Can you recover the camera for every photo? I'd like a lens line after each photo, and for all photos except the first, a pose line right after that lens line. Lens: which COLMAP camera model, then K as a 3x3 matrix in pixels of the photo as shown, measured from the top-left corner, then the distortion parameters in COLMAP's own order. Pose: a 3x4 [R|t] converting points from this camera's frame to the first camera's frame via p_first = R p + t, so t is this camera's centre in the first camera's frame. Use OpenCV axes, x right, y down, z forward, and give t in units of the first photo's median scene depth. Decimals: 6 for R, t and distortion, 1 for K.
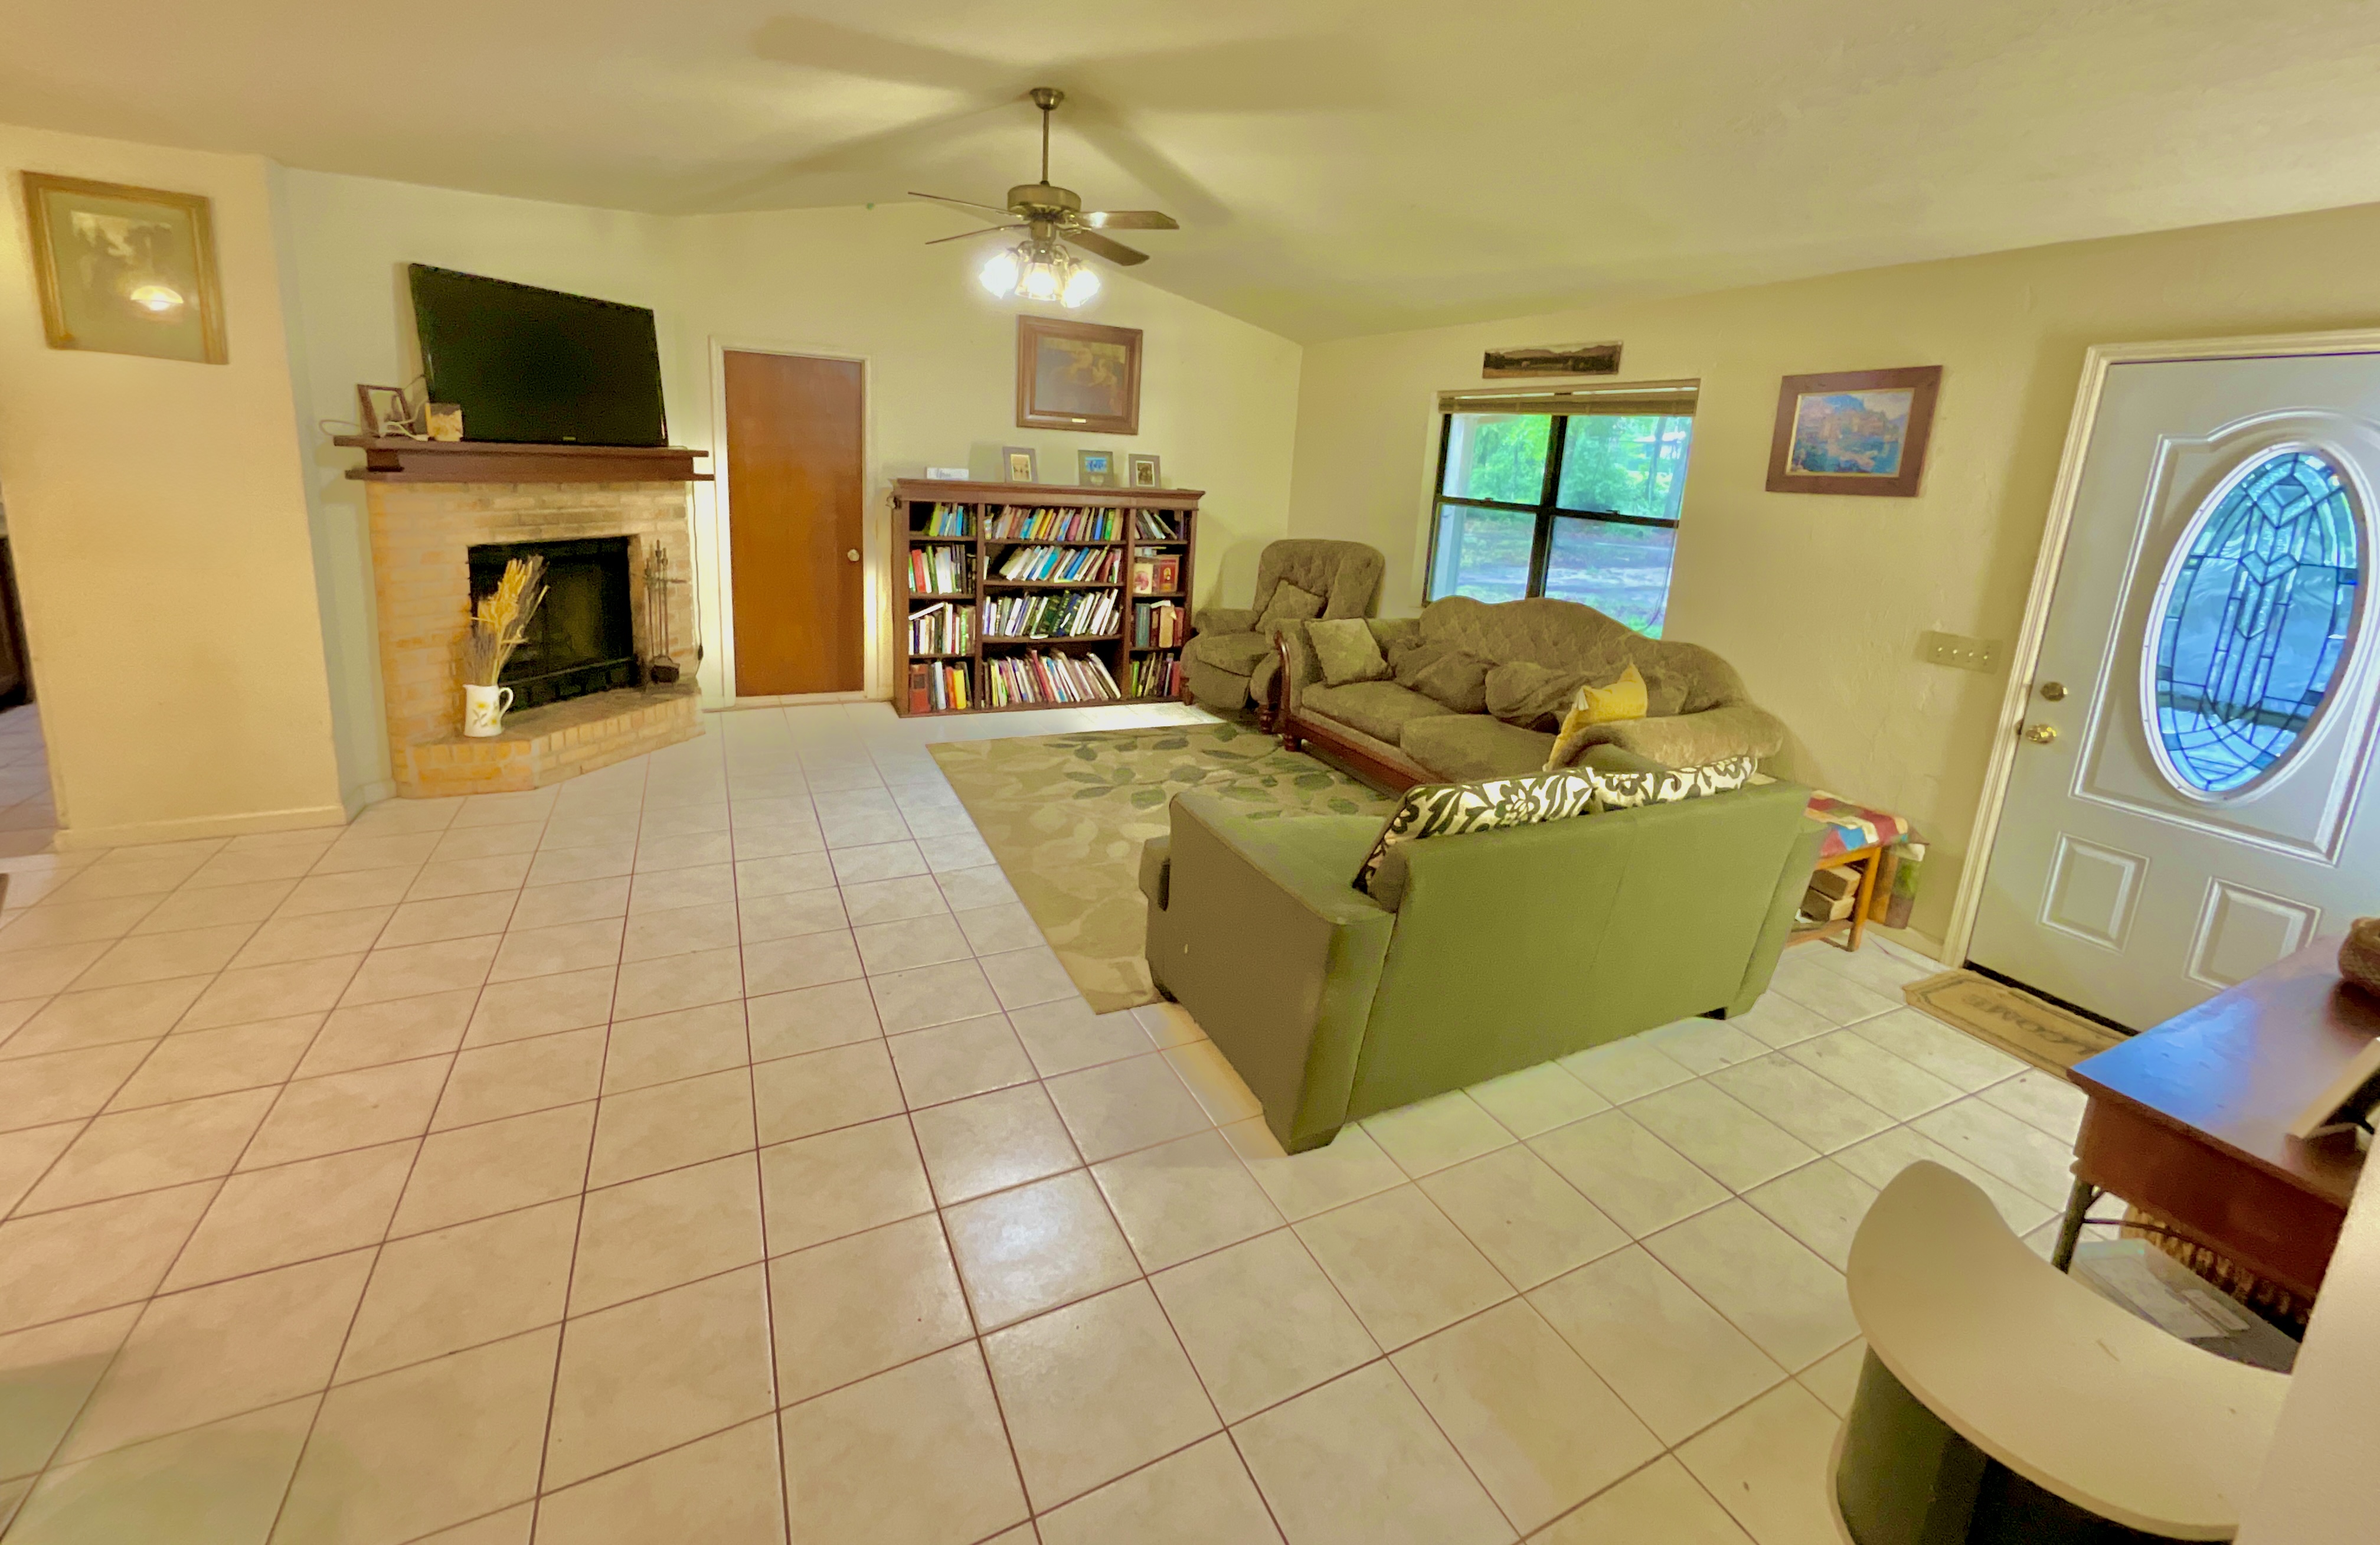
lens RADIAL K [[965.2, 0, 1190.0], [0, 965.2, 656.0], [0, 0, 1]] dist [-0.000309, 0.000073]
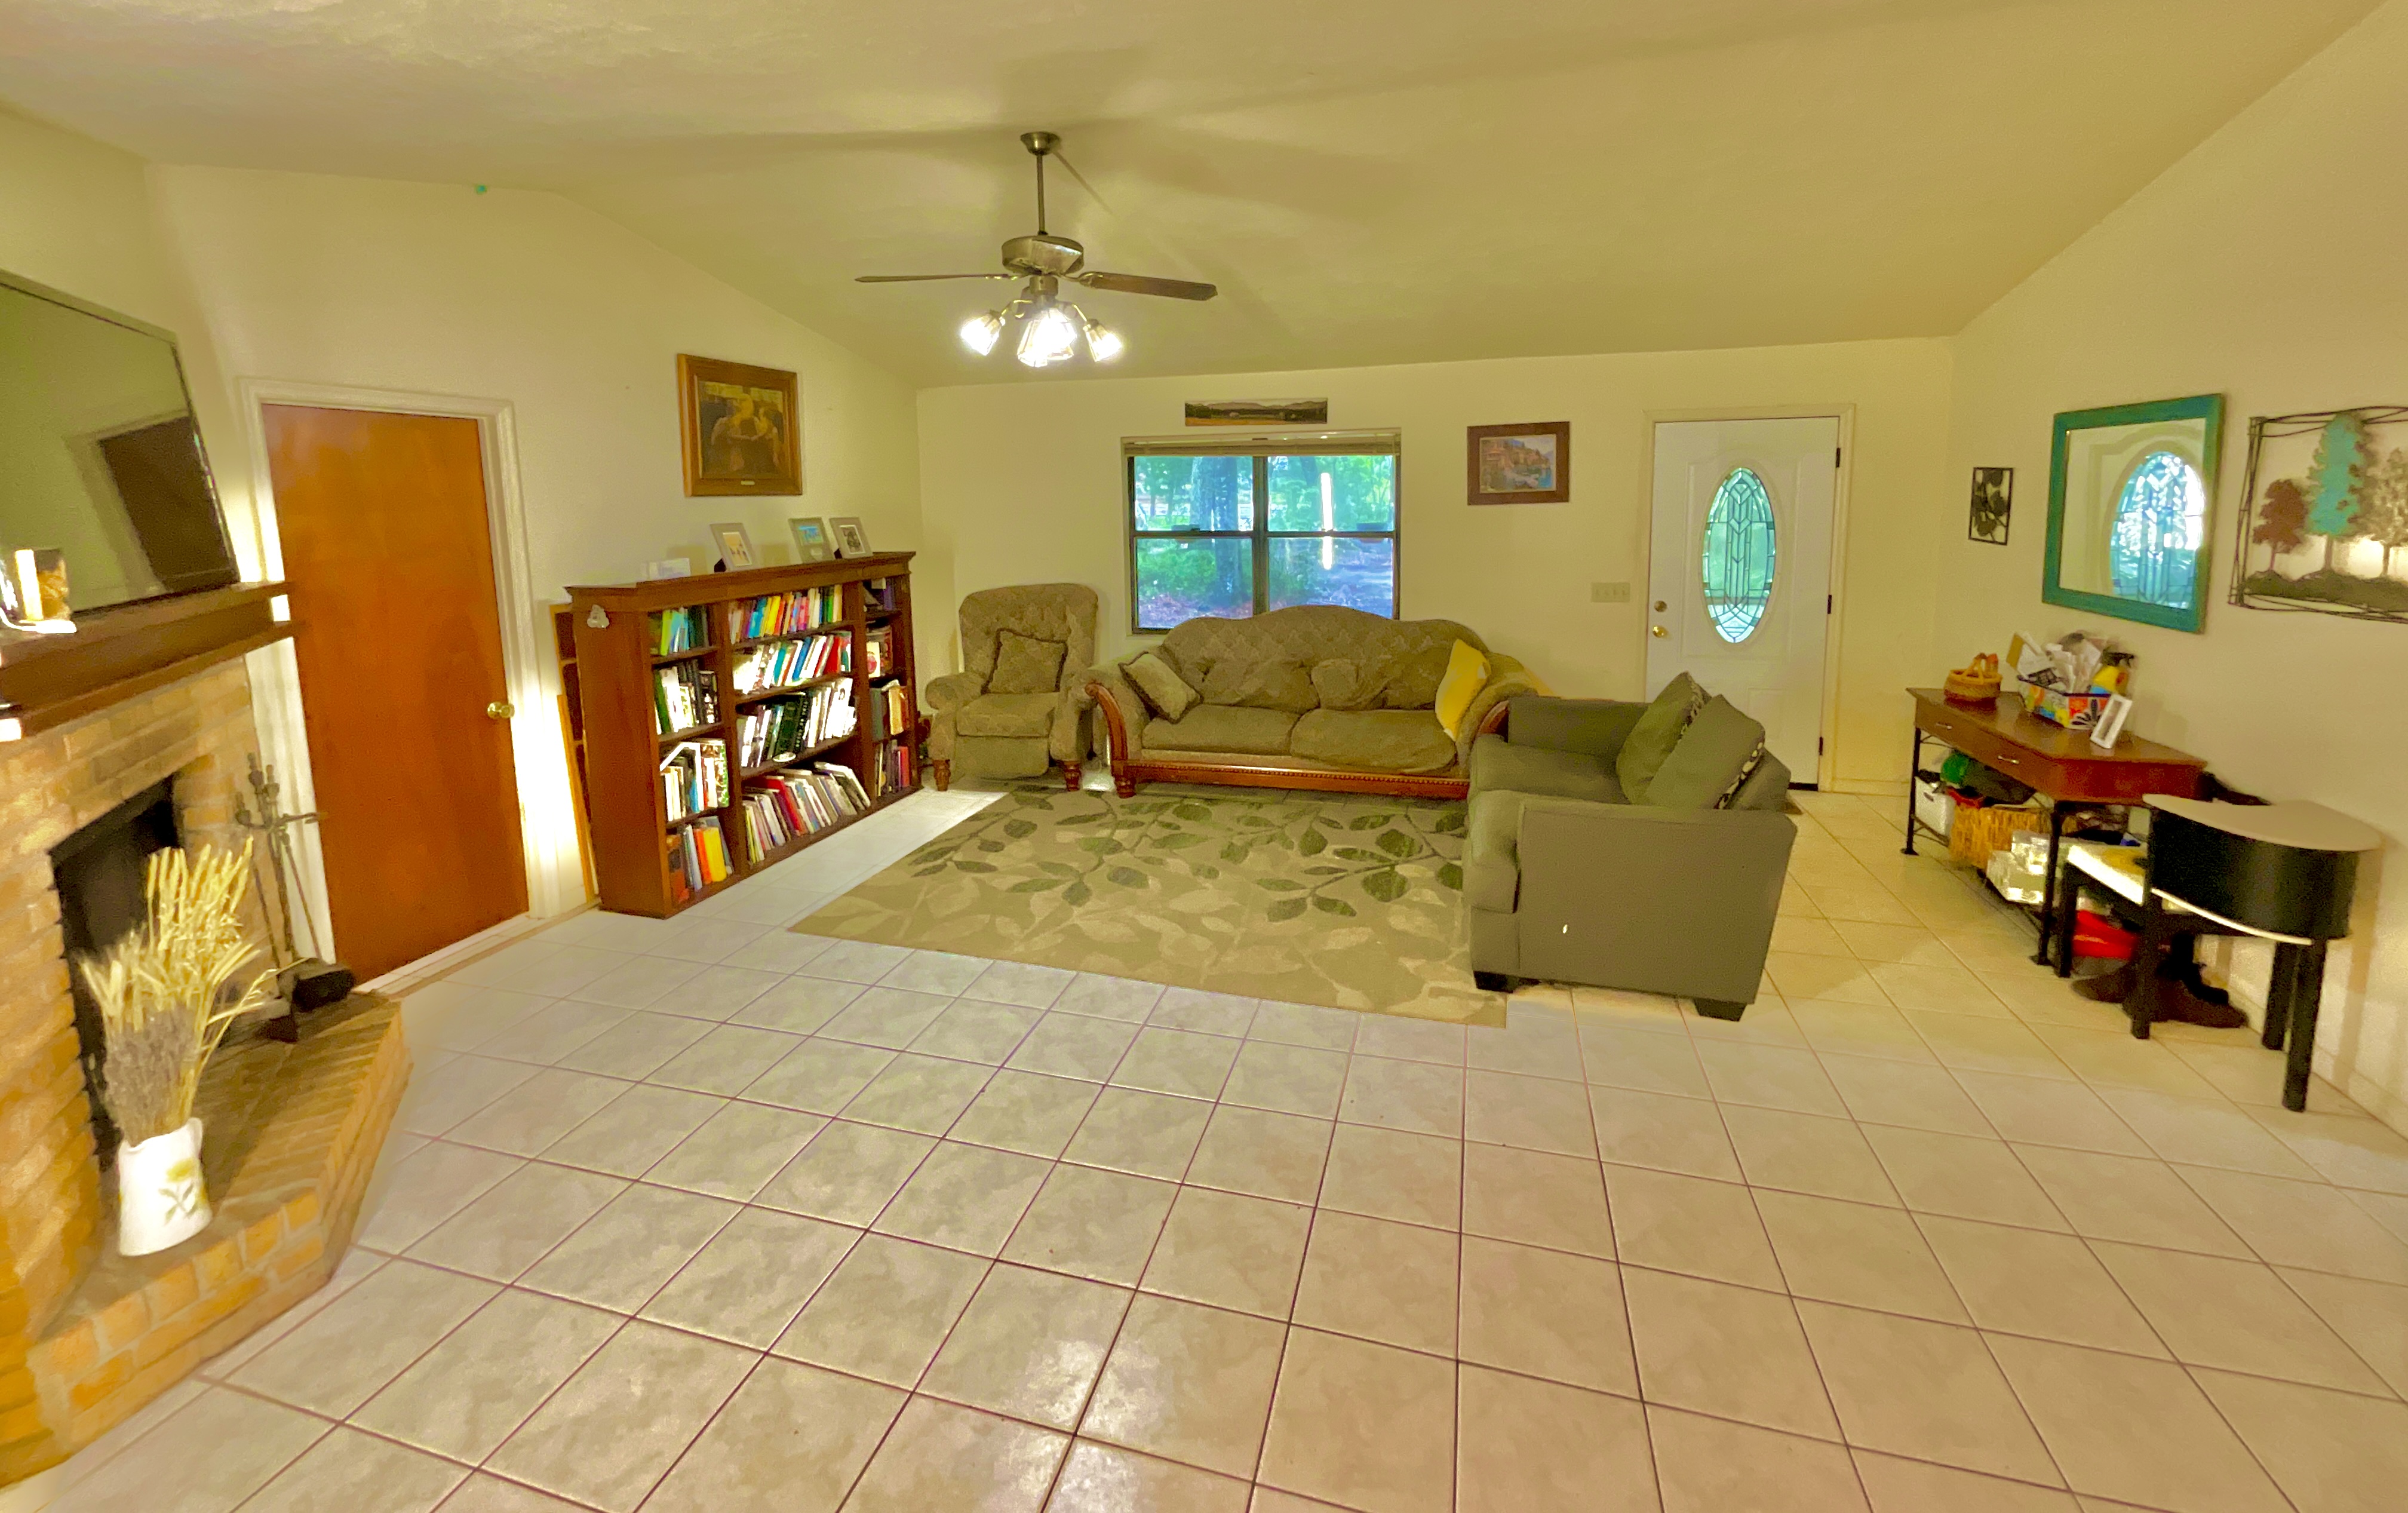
lens RADIAL K [[975.8, 0, 1200.0], [0, 975.8, 611.0], [0, 0, 1]] dist [-0.000291, 0.000090]
pose [[0.670427, -0.157362, 0.725097, -0.522970], [0.204478, 0.978593, 0.023315, -0.092281], [-0.713244, 0.132635, 0.688252, 0.213715]]
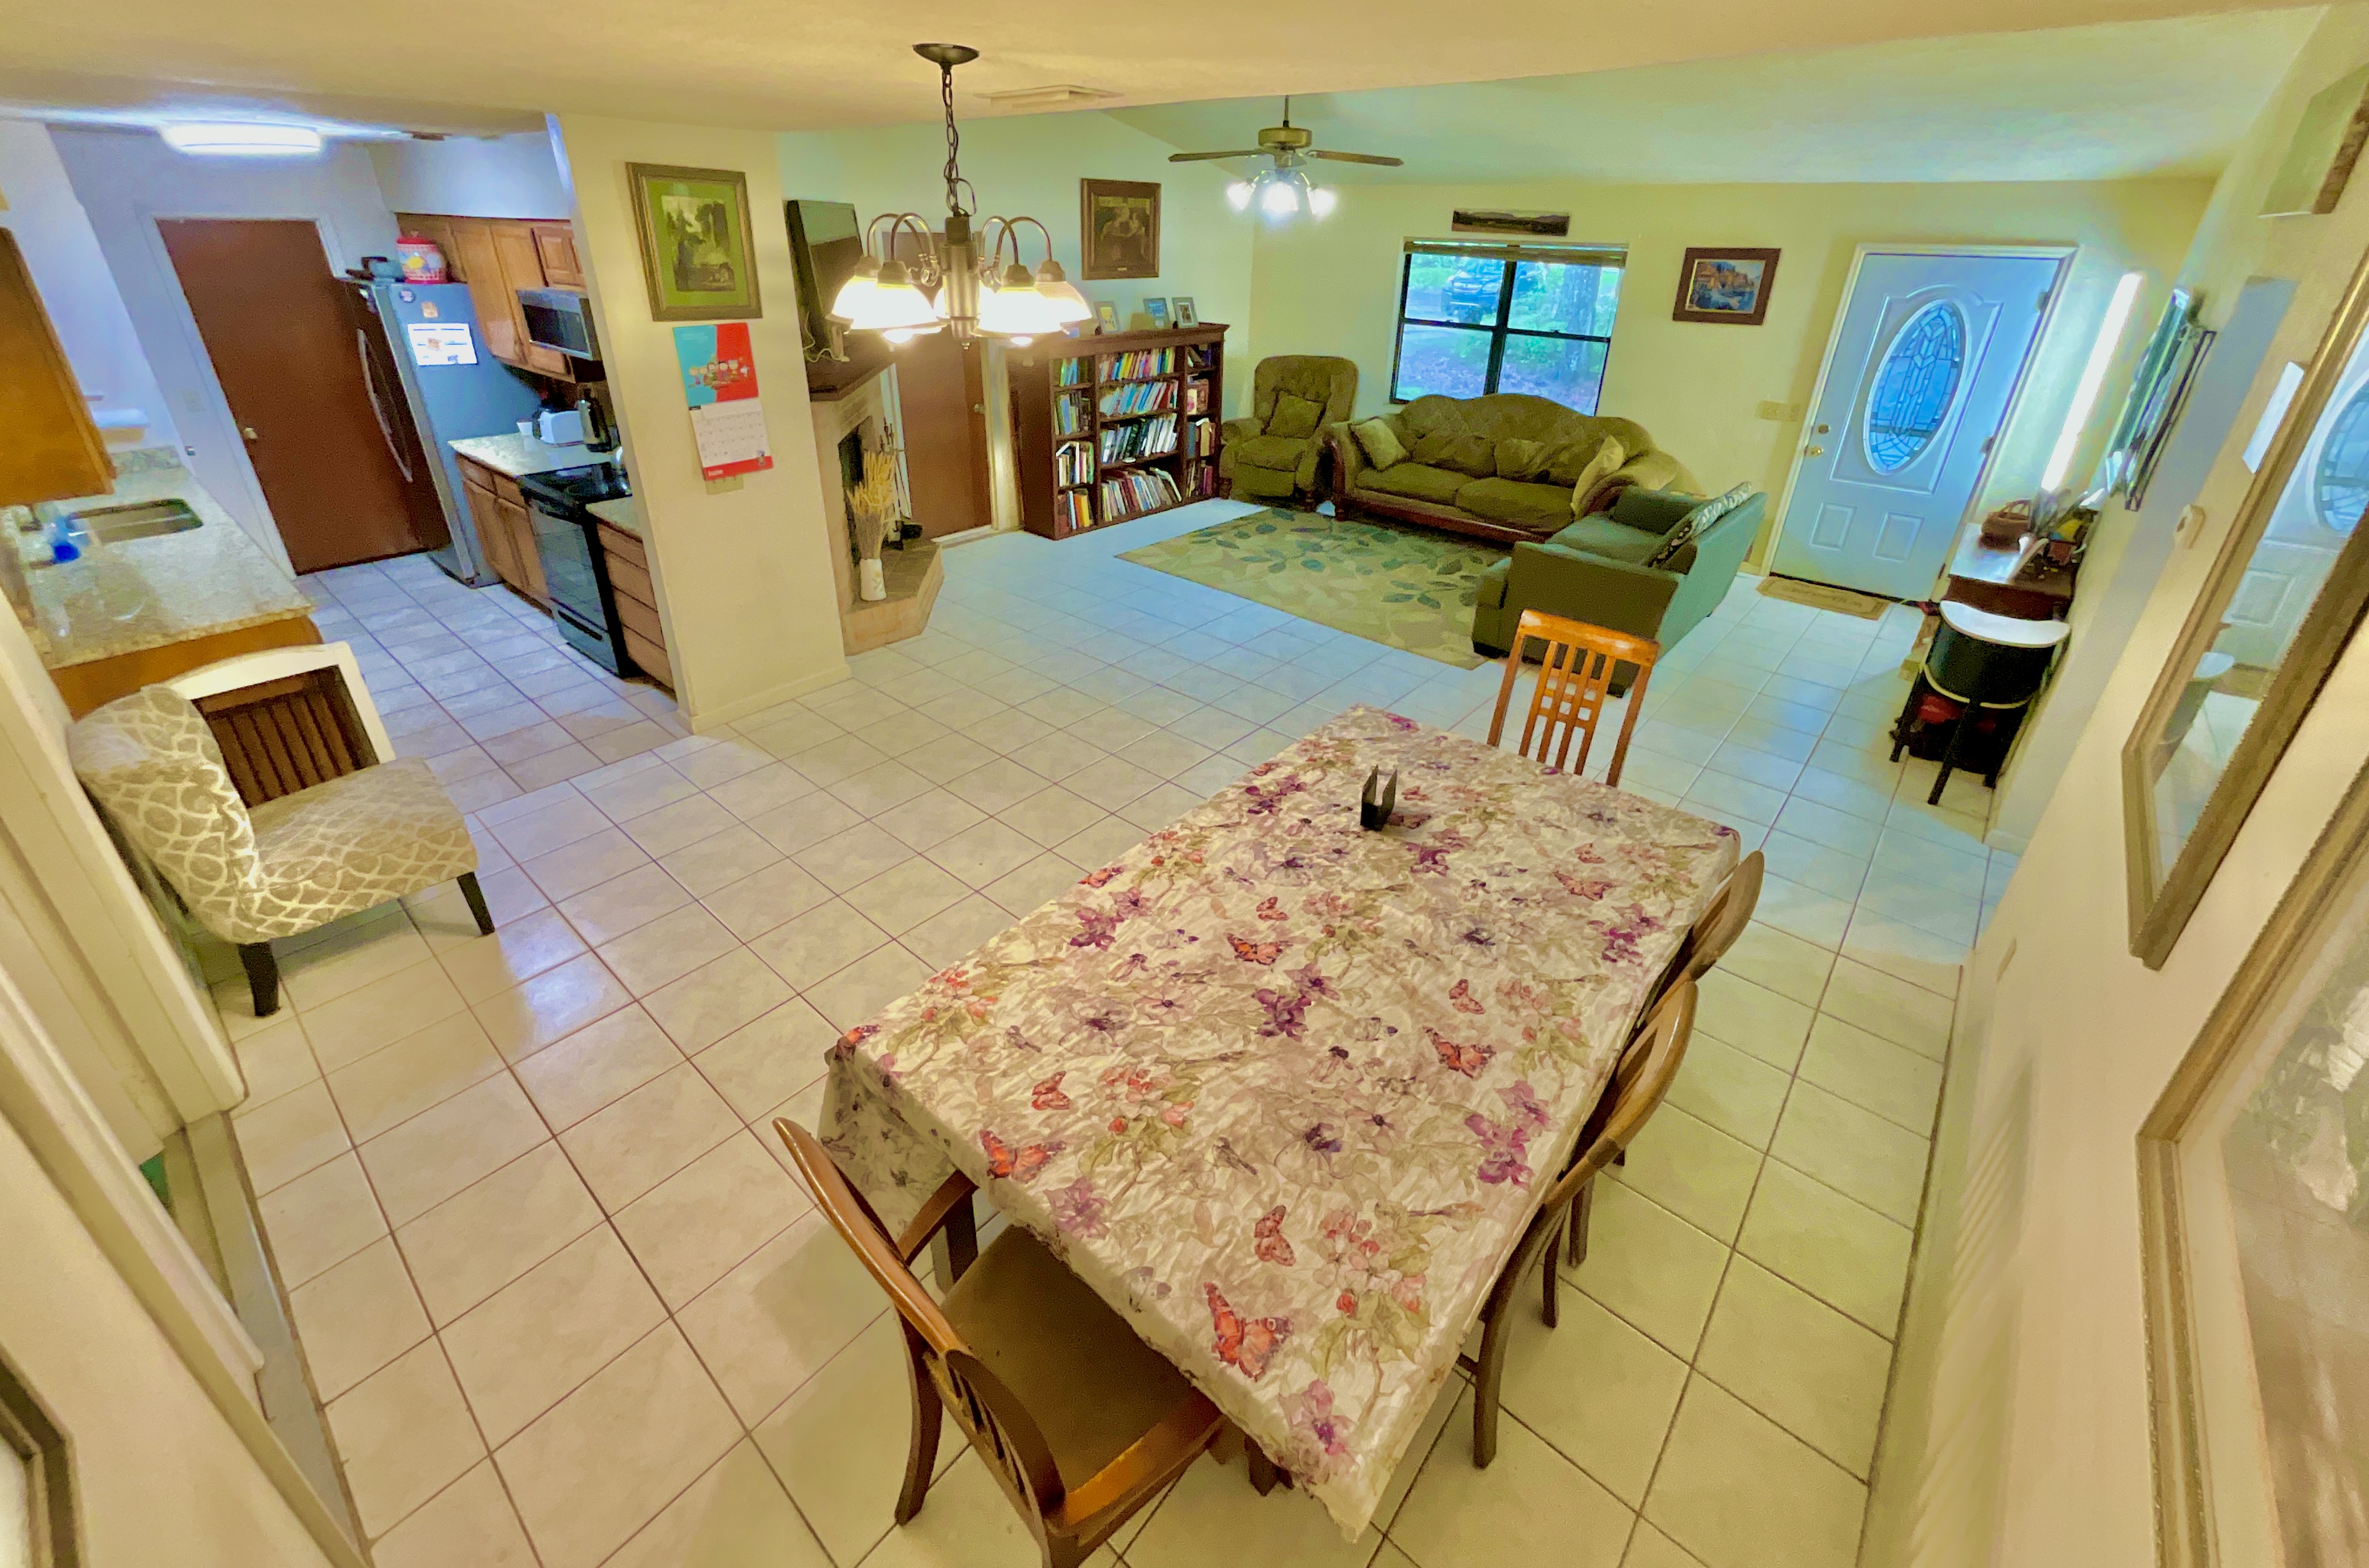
lens RADIAL K [[961.8, 0, 1188.5], [0, 961.8, 680.9], [0, 0, 1]] dist [-0.000872, -0.000061]
pose [[0.919426, -0.201670, 0.337616, -0.605300], [0.109032, 0.955567, 0.273868, -0.084830], [-0.377845, -0.214991, 0.900562, -0.224735]]
